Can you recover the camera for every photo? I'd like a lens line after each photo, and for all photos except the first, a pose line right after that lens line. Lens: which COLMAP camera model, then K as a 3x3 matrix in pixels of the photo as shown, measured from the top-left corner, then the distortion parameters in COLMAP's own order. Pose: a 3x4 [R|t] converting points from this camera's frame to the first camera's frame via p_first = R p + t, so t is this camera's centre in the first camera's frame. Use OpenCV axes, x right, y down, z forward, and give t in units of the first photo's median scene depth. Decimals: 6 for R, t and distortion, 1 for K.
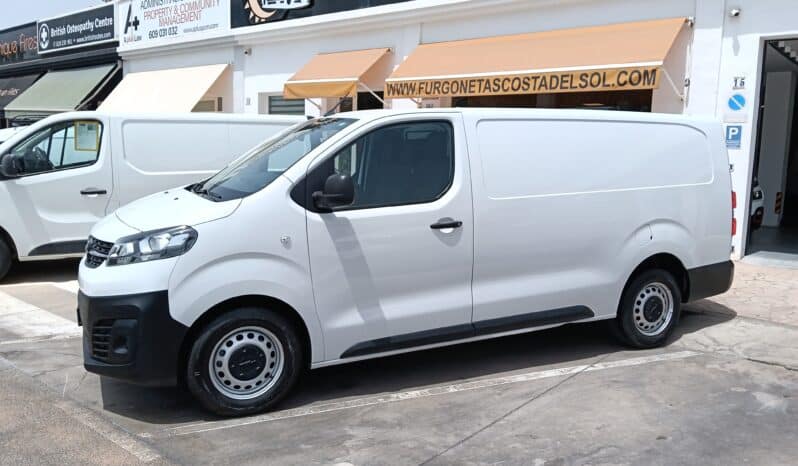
lens RADIAL K [[674.9, 0, 399.0], [0, 674.9, 233.0], [0, 0, 1]] dist [-0.002983, -0.079524]
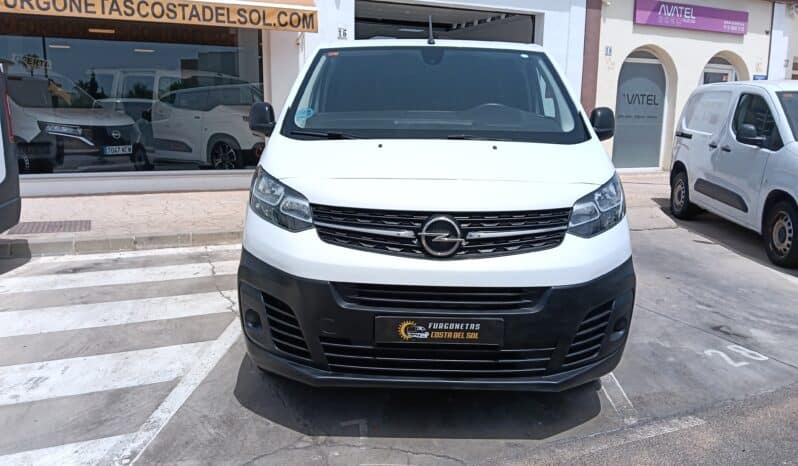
lens RADIAL K [[657.1, 0, 399.0], [0, 657.1, 233.0], [0, 0, 1]] dist [0.084640, -0.151213]
pose [[0.414104, -0.192960, 0.889541, -0.554769], [0.099299, 0.981016, 0.166576, -0.056316], [-0.904797, 0.019351, 0.425404, 0.396707]]
